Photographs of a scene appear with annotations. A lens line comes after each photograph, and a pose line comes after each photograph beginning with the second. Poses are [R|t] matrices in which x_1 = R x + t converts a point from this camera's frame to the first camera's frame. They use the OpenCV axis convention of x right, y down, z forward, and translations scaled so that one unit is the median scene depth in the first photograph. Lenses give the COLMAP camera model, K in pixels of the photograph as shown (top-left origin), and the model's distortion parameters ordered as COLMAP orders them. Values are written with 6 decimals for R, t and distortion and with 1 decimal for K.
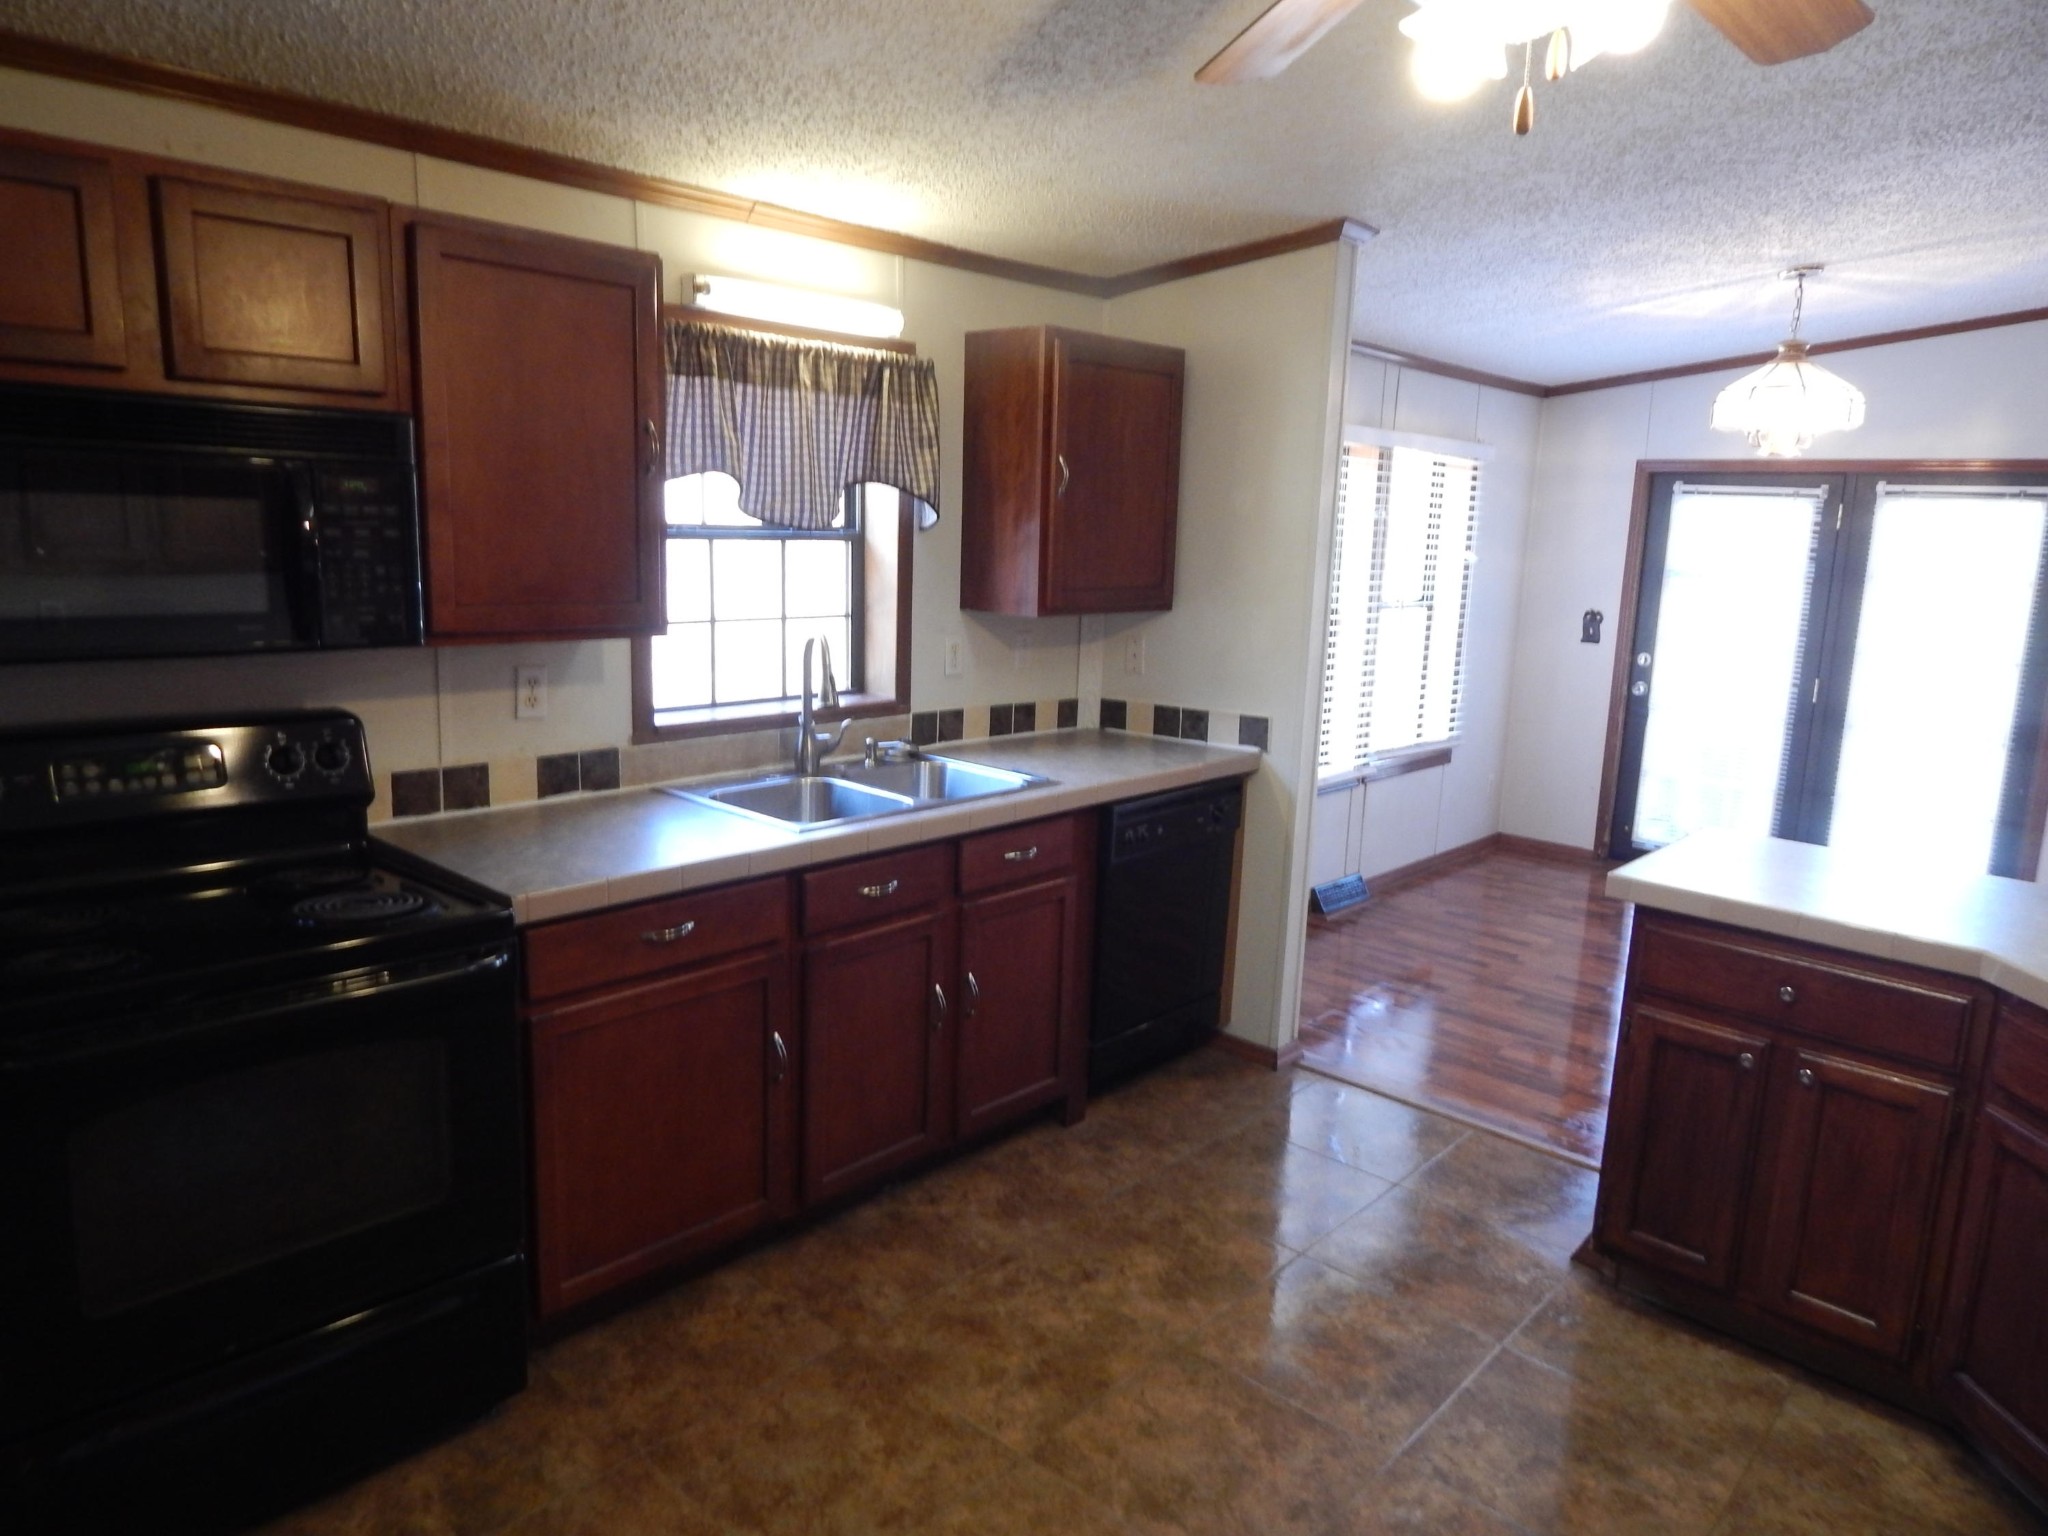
lens RADIAL K [[1326.3, 0, 1036.8], [0, 1326.3, 756.7], [0, 0, 1]] dist [-0.013254, -0.004853]
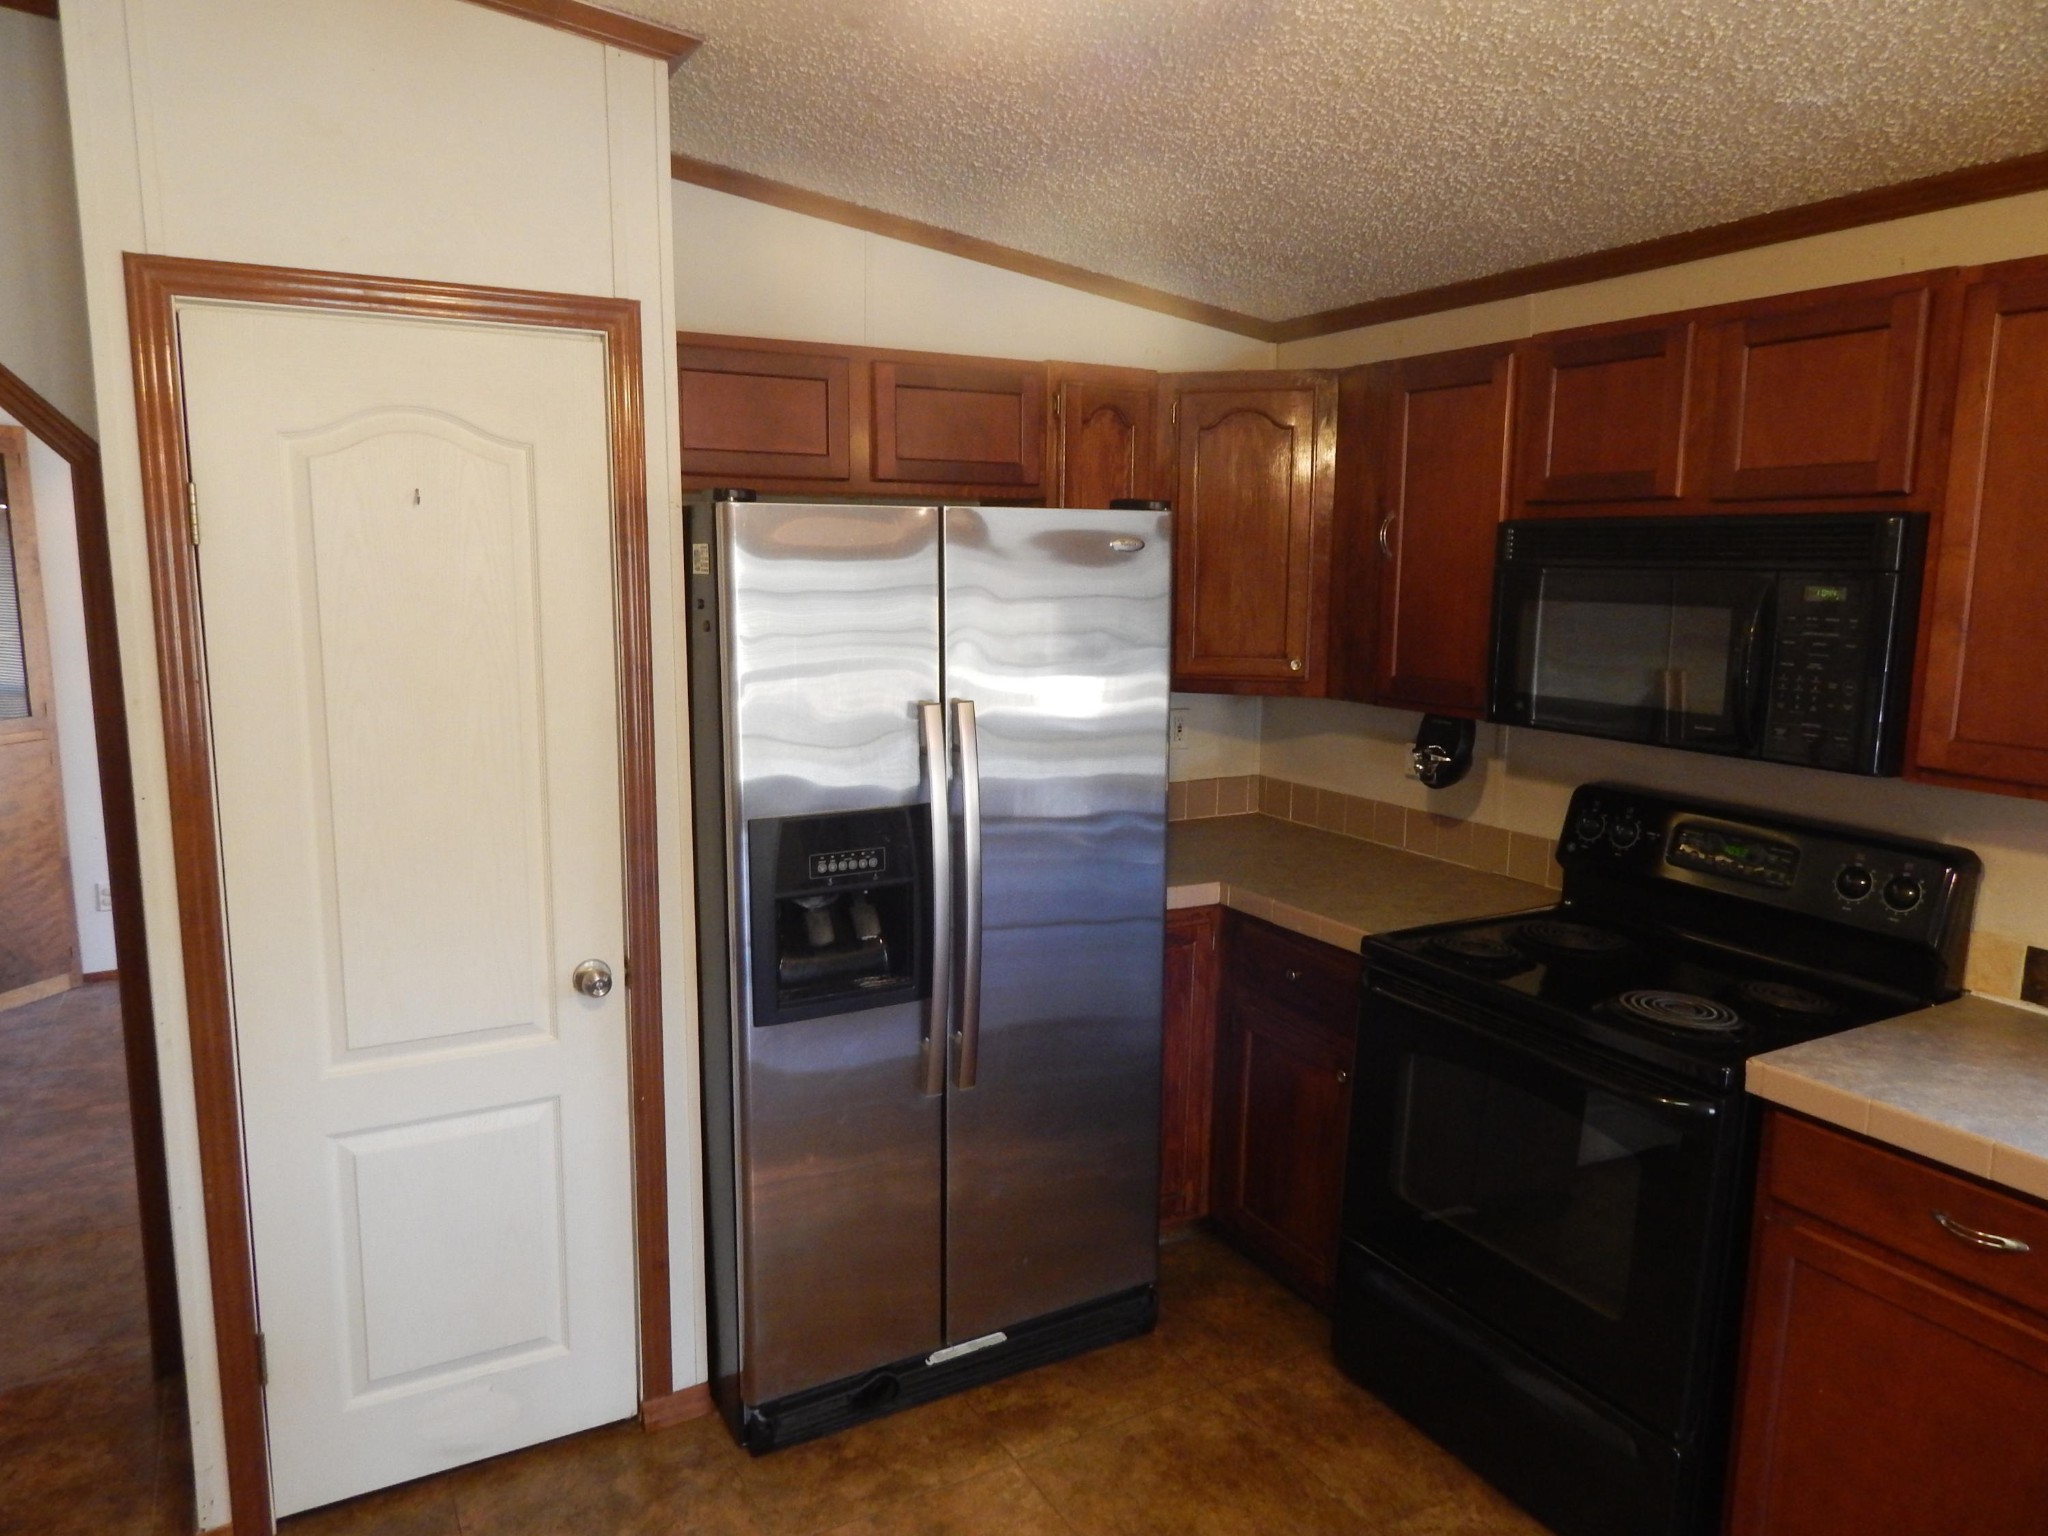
lens RADIAL K [[1326.3, 0, 1036.8], [0, 1326.3, 756.7], [0, 0, 1]] dist [-0.013254, -0.004853]
pose [[-0.293755, 0.104014, -0.950205, 0.379866], [-0.189244, 0.968058, 0.164473, -0.098335], [0.936960, 0.228135, -0.264688, 0.518940]]
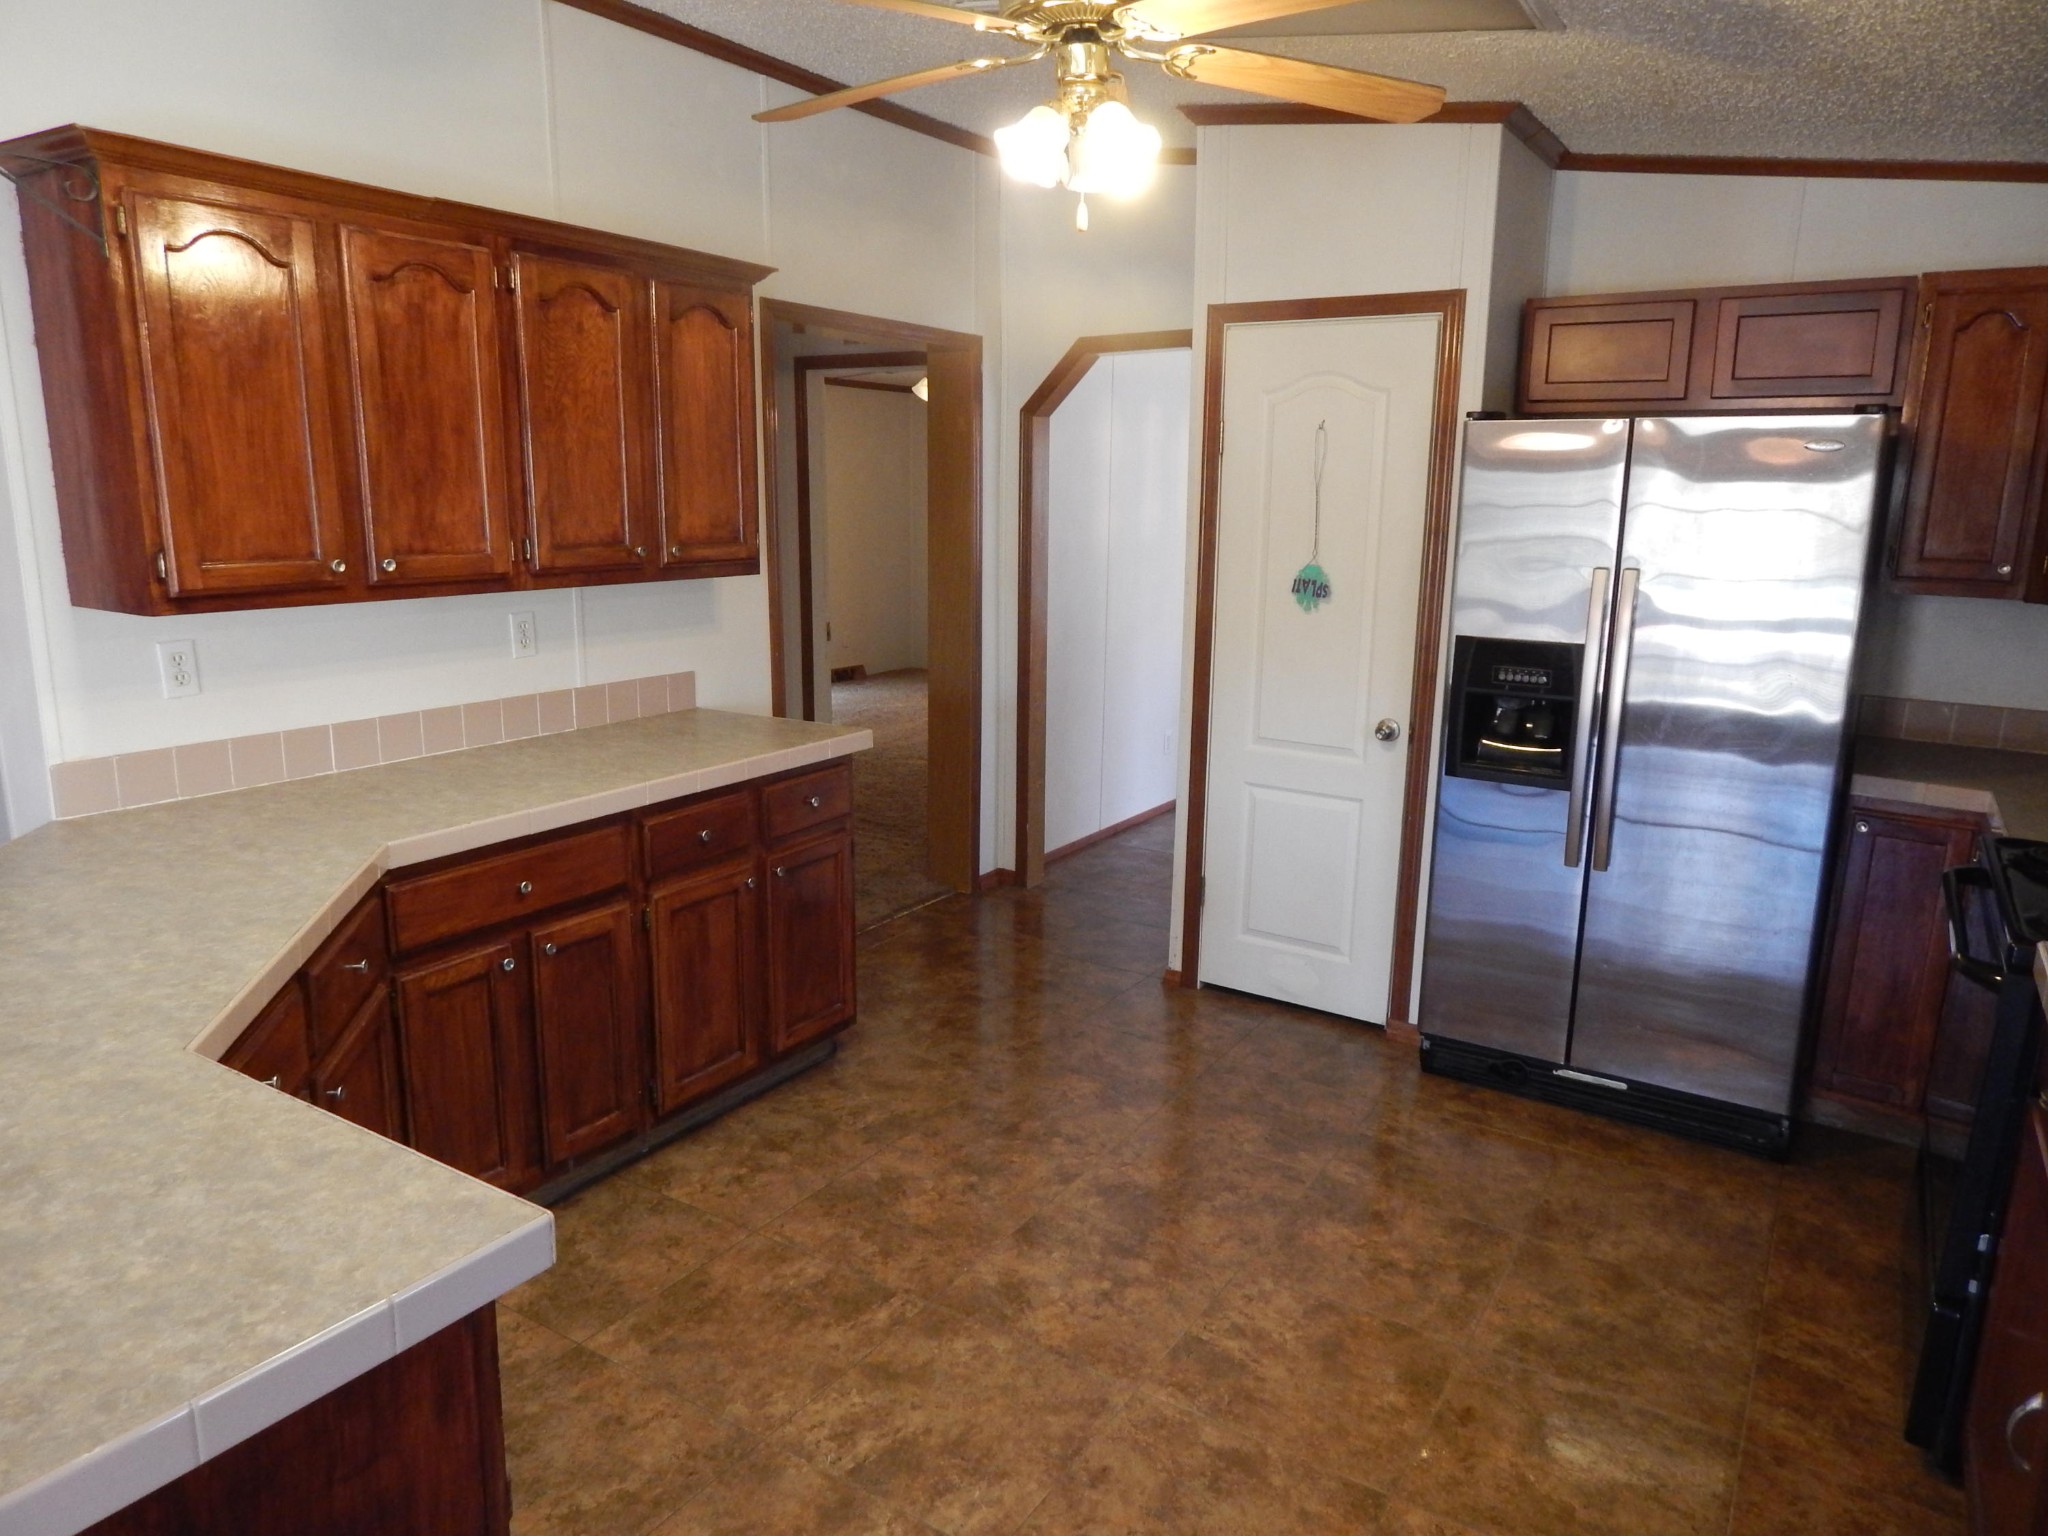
lens RADIAL K [[1355.3, 0, 1012.6], [0, 1355.3, 767.7], [0, 0, 1]] dist [-0.000215, -0.003910]
pose [[-0.983895, -0.011199, -0.178396, 0.302137], [-0.078007, 0.924884, 0.372163, -0.198029], [0.160828, 0.380085, -0.910862, 1.163832]]
